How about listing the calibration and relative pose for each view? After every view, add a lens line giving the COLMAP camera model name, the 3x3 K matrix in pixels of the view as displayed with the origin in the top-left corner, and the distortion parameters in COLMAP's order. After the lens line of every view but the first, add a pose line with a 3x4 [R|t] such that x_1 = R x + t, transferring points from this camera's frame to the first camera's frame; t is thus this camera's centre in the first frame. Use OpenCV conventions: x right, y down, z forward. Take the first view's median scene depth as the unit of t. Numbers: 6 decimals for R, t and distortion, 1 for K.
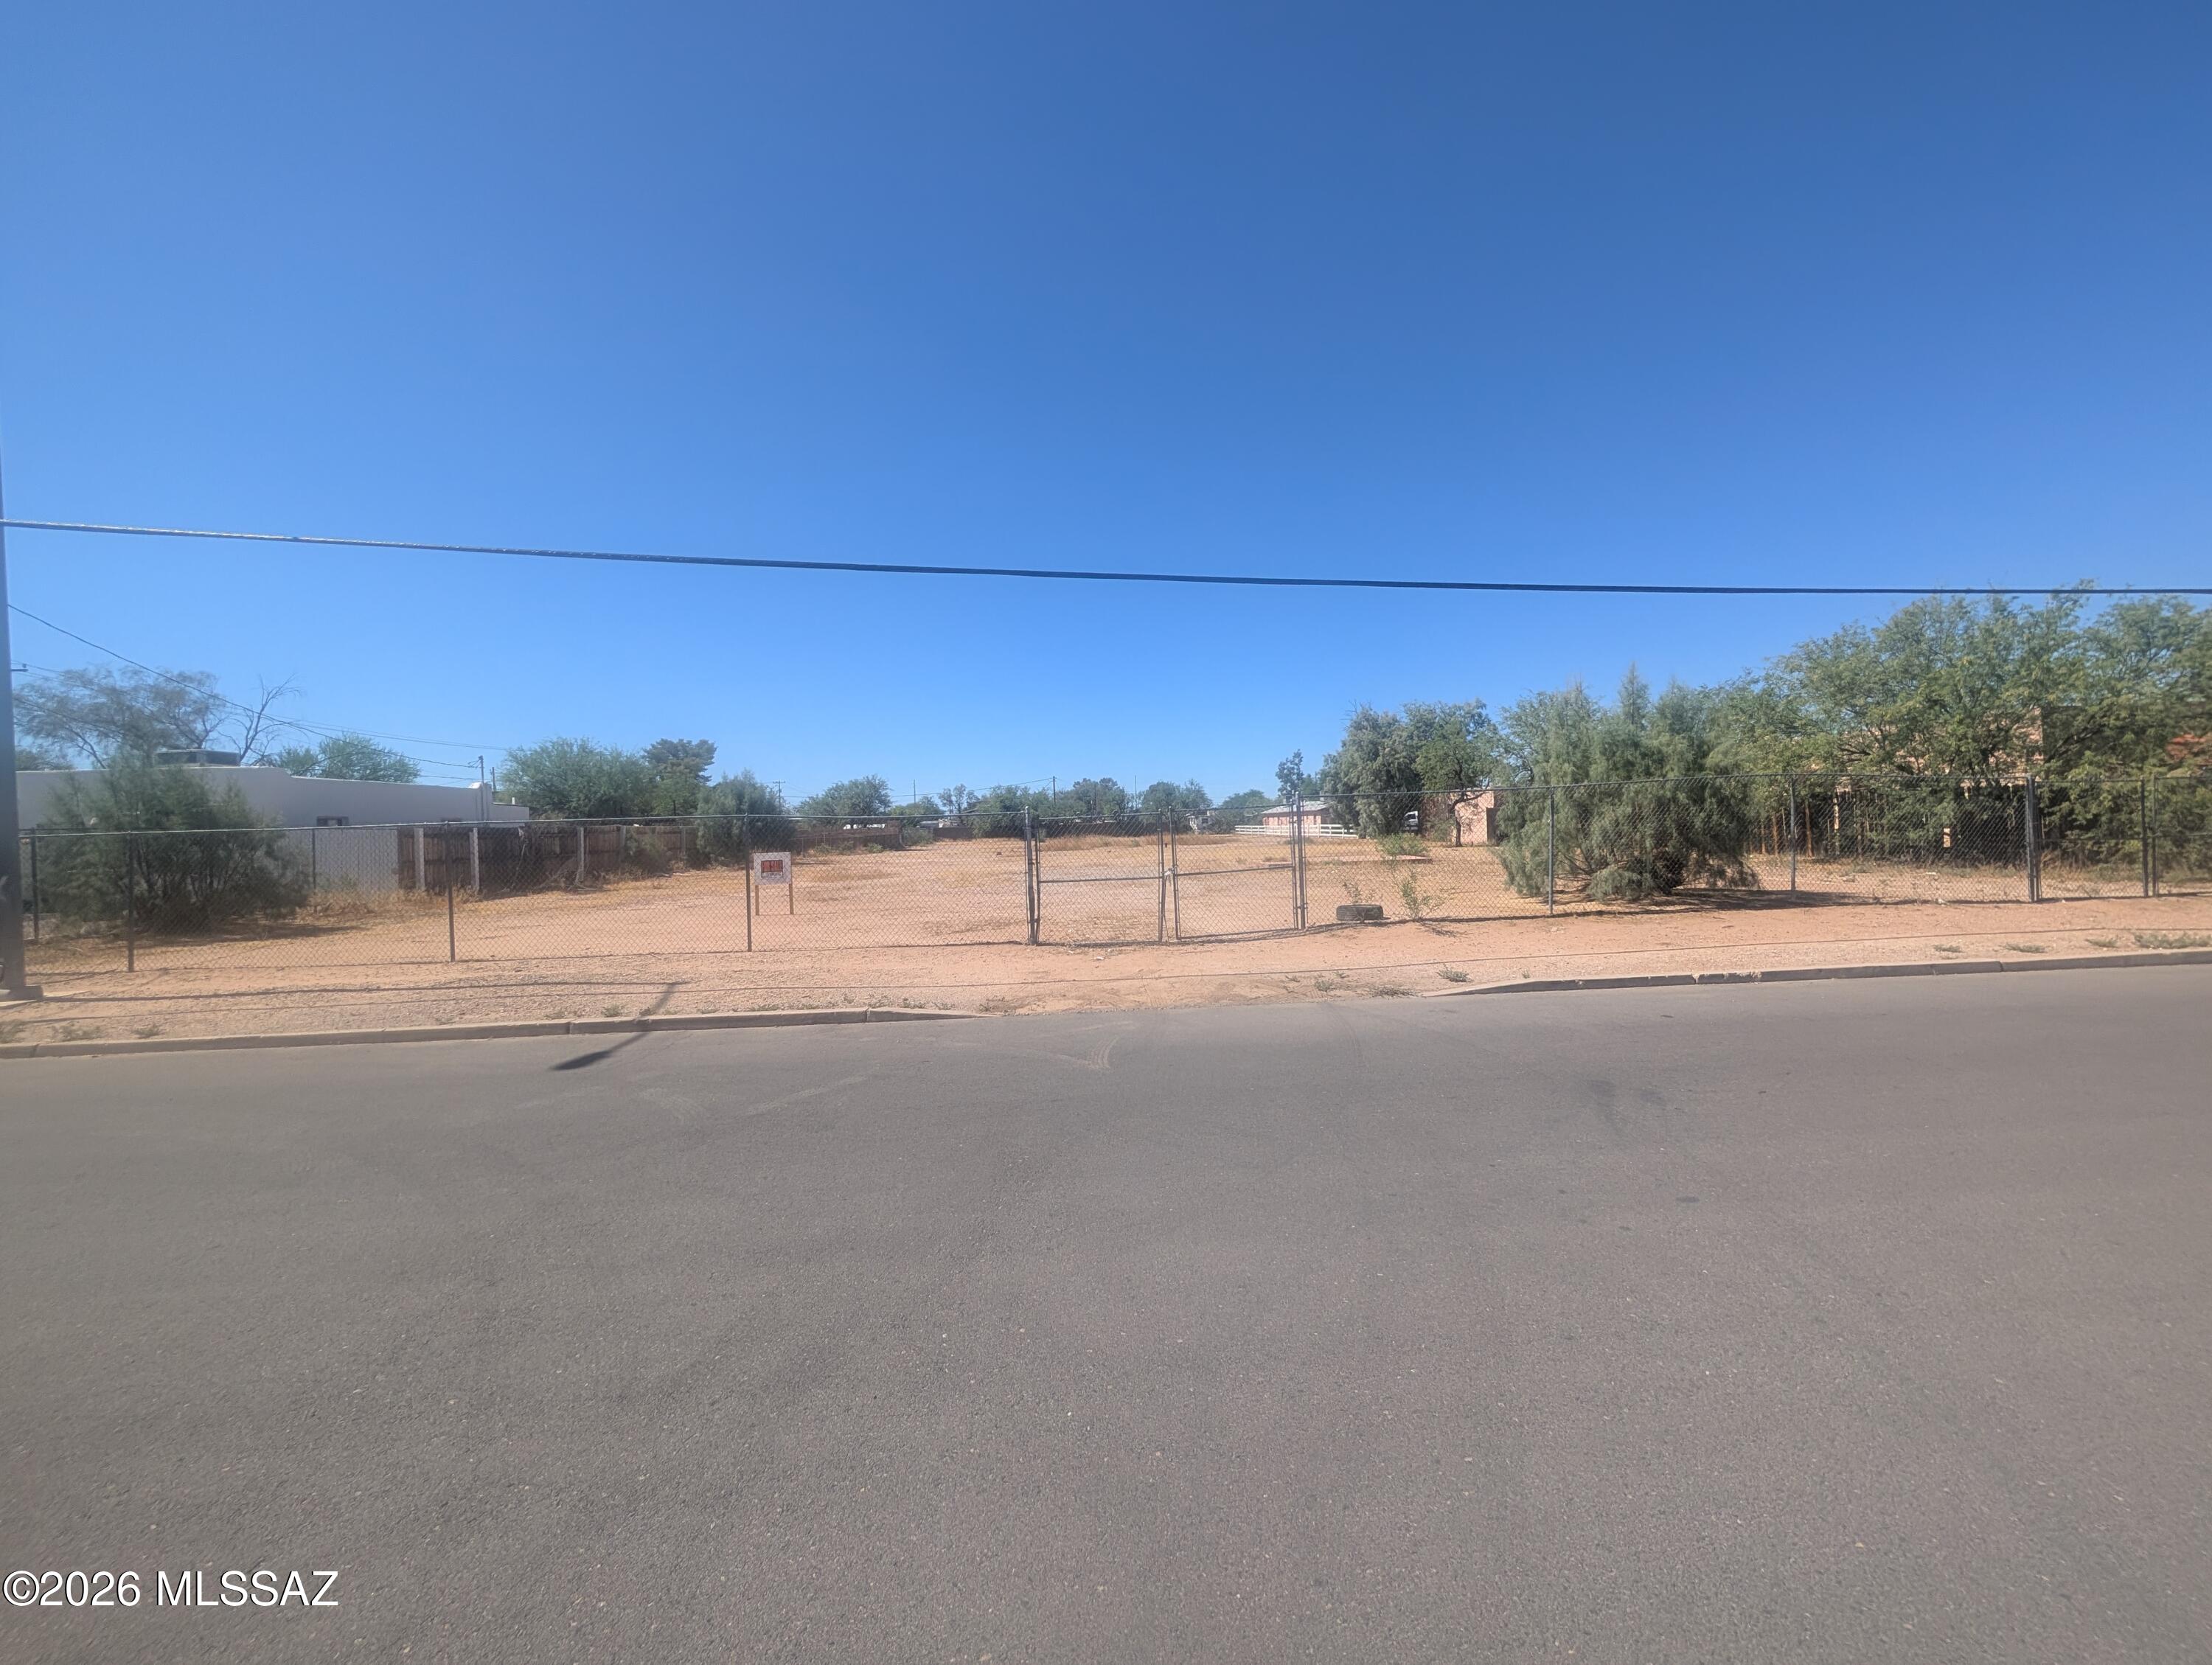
lens RADIAL K [[800.8, 0, 1121.9], [0, 800.8, 822.1], [0, 0, 1]] dist [-0.001363, -0.000128]
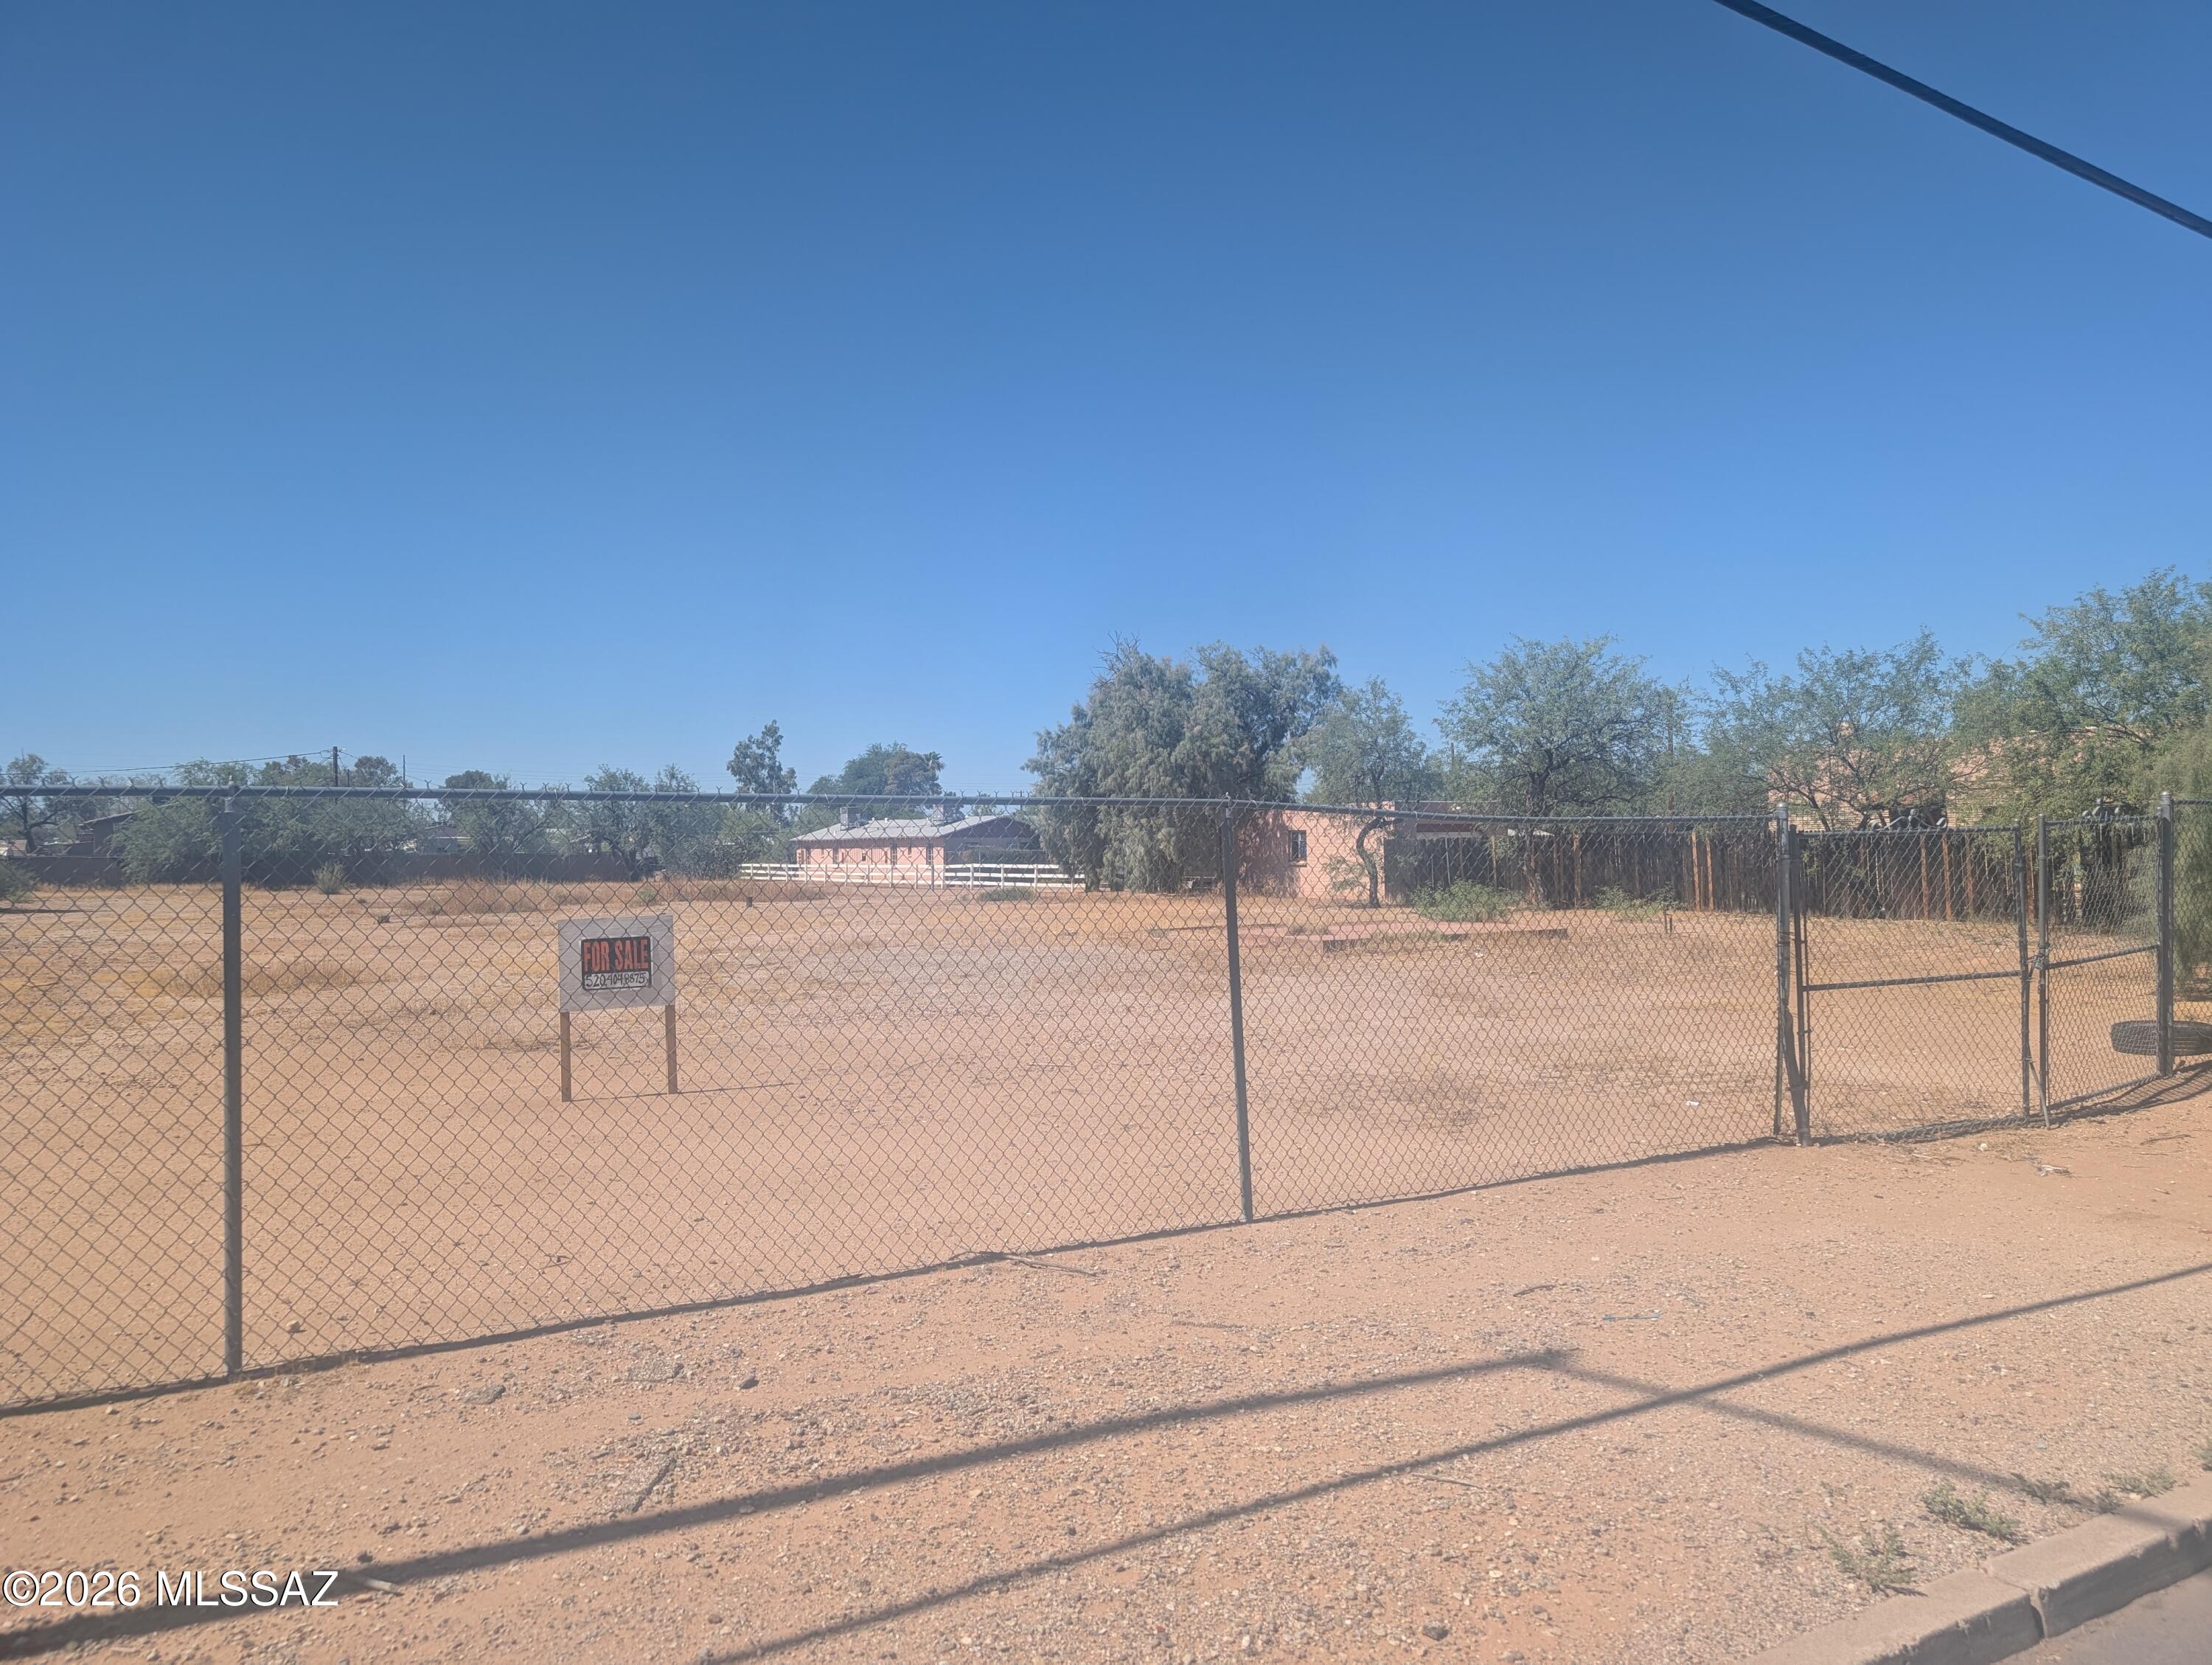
lens RADIAL K [[1511.5, 0, 1102.1], [0, 1511.5, 833.6], [0, 0, 1]] dist [0.023776, -0.008078]
pose [[0.899318, 0.025364, 0.436560, -0.197397], [-0.018013, 0.999618, -0.020971, 0.004766], [-0.436925, 0.010996, 0.899431, 0.118357]]
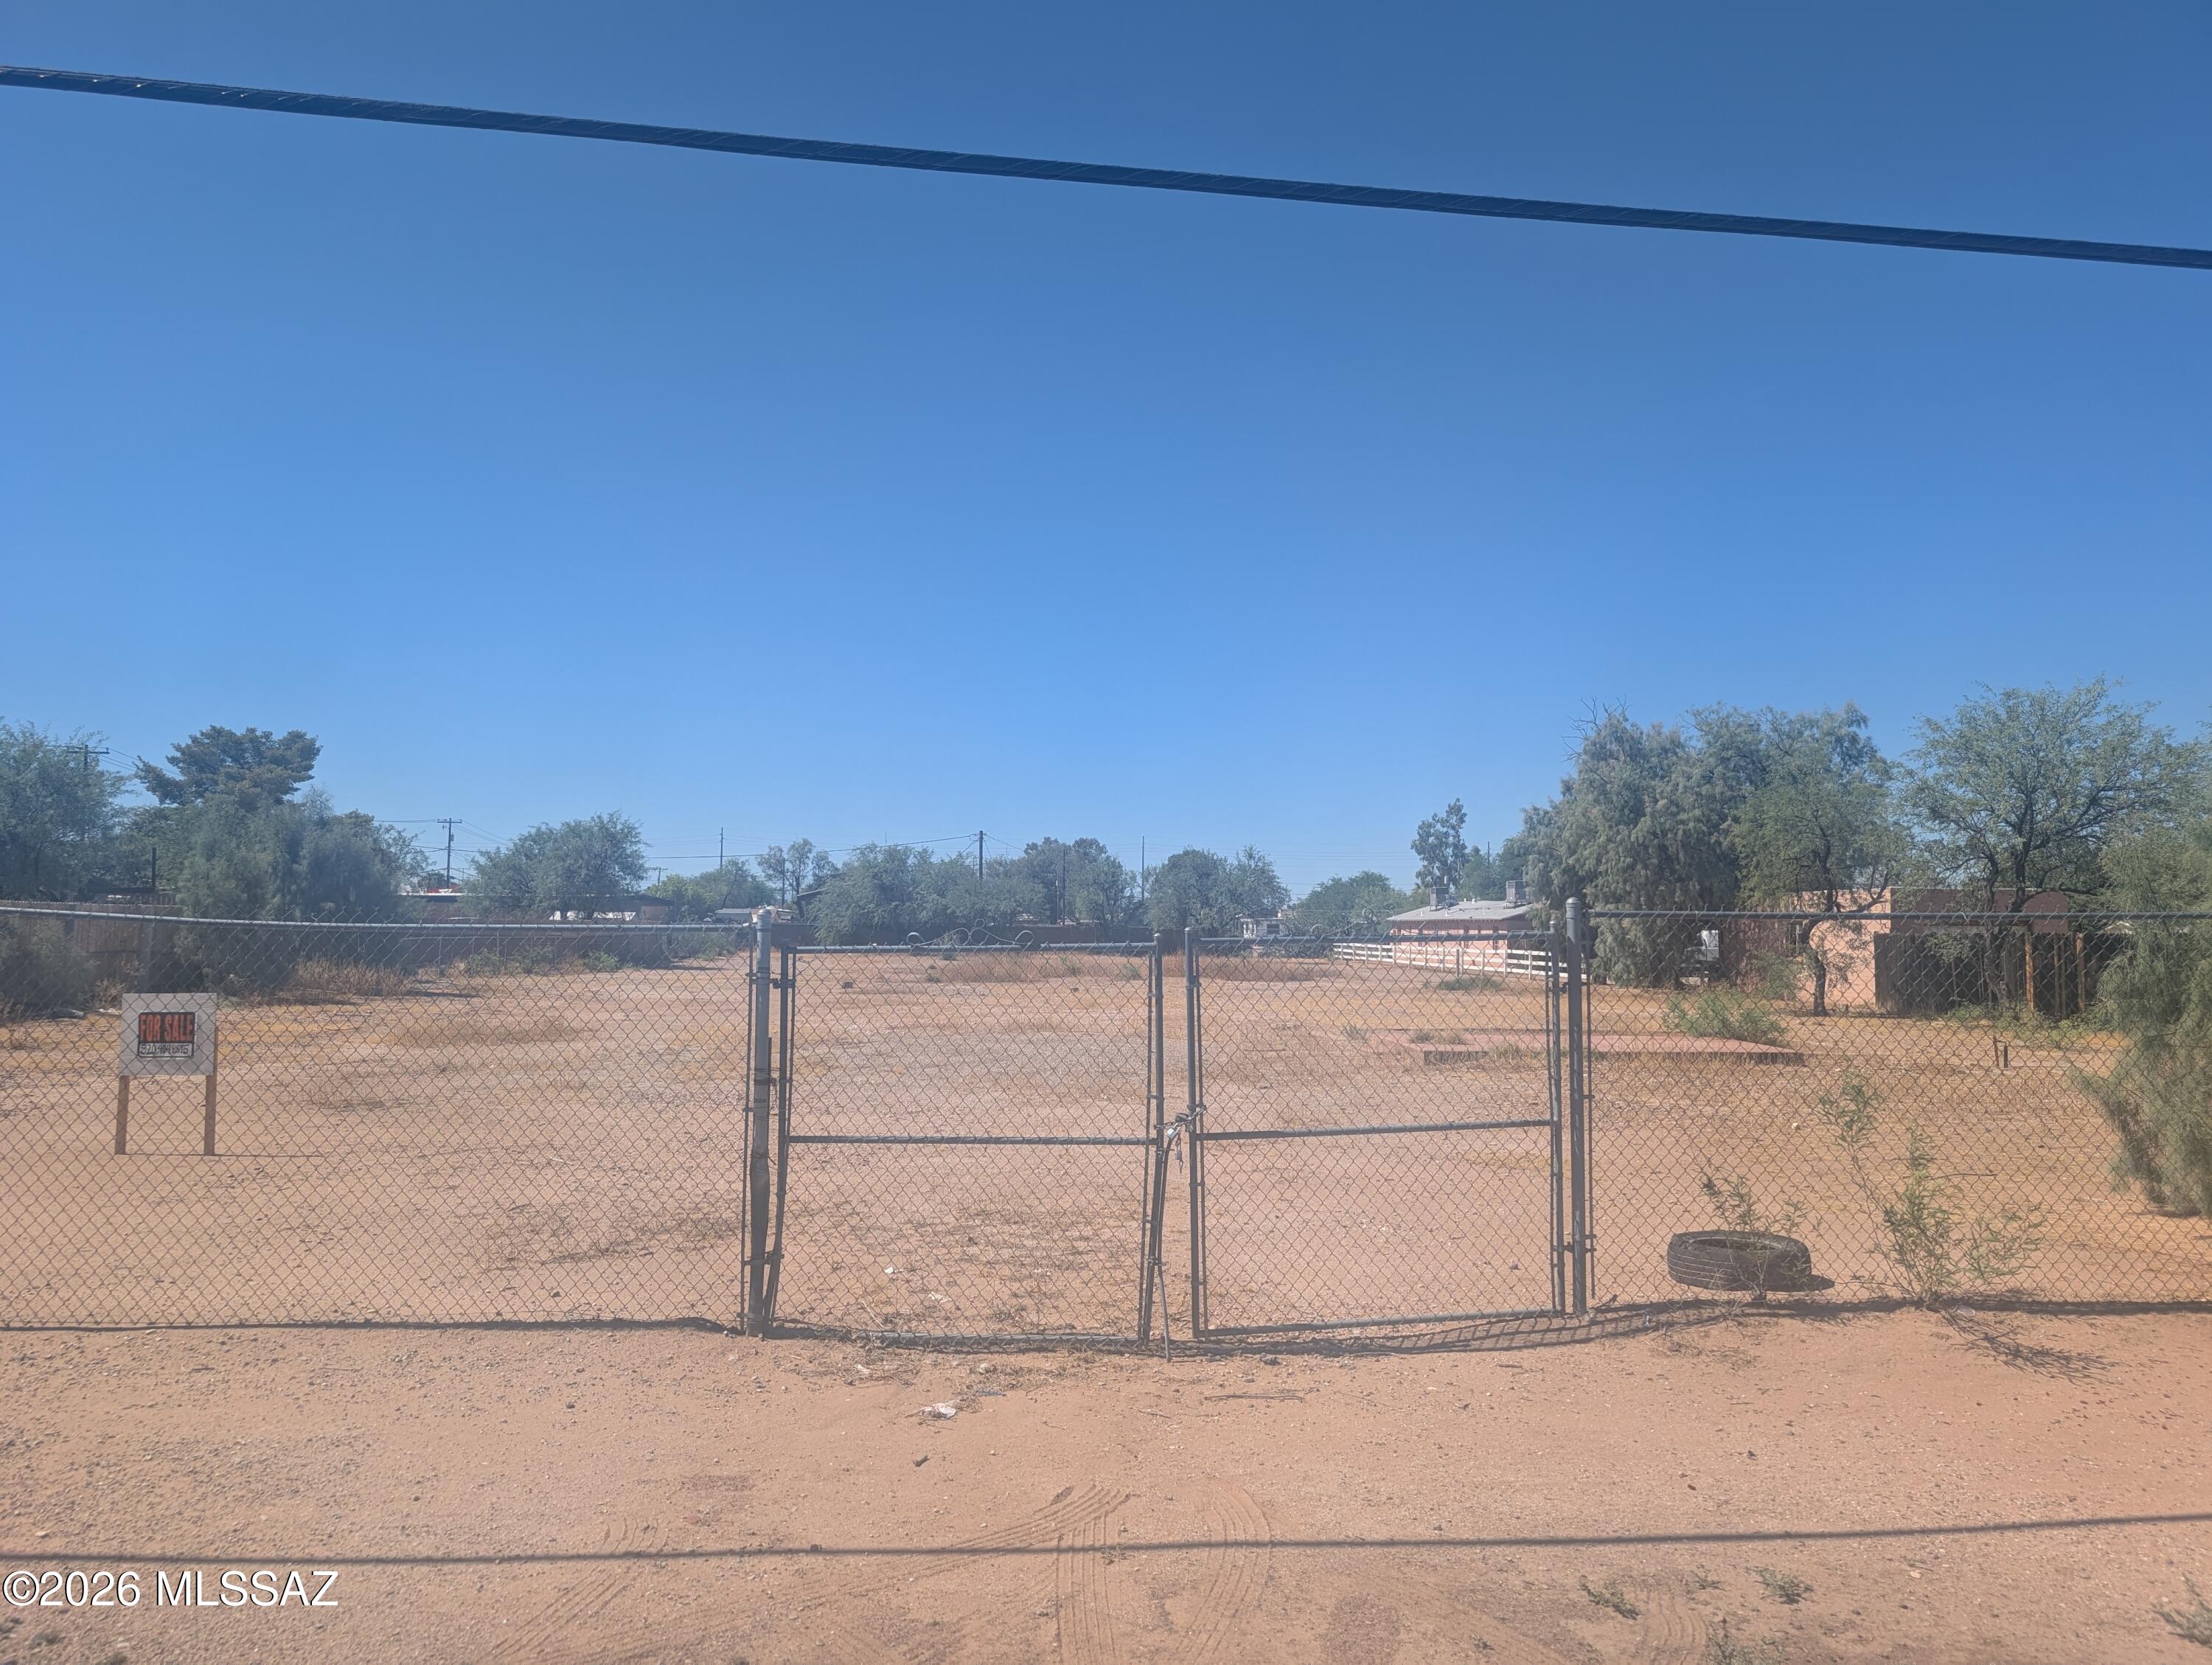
lens RADIAL K [[1526.1, 0, 1106.0], [0, 1526.1, 832.5], [0, 0, 1]] dist [0.021069, -0.011581]
pose [[0.999152, 0.040410, -0.007861, 0.007489], [-0.040807, 0.997398, -0.059438, -0.004952], [0.005438, 0.059709, 0.998201, 0.093917]]
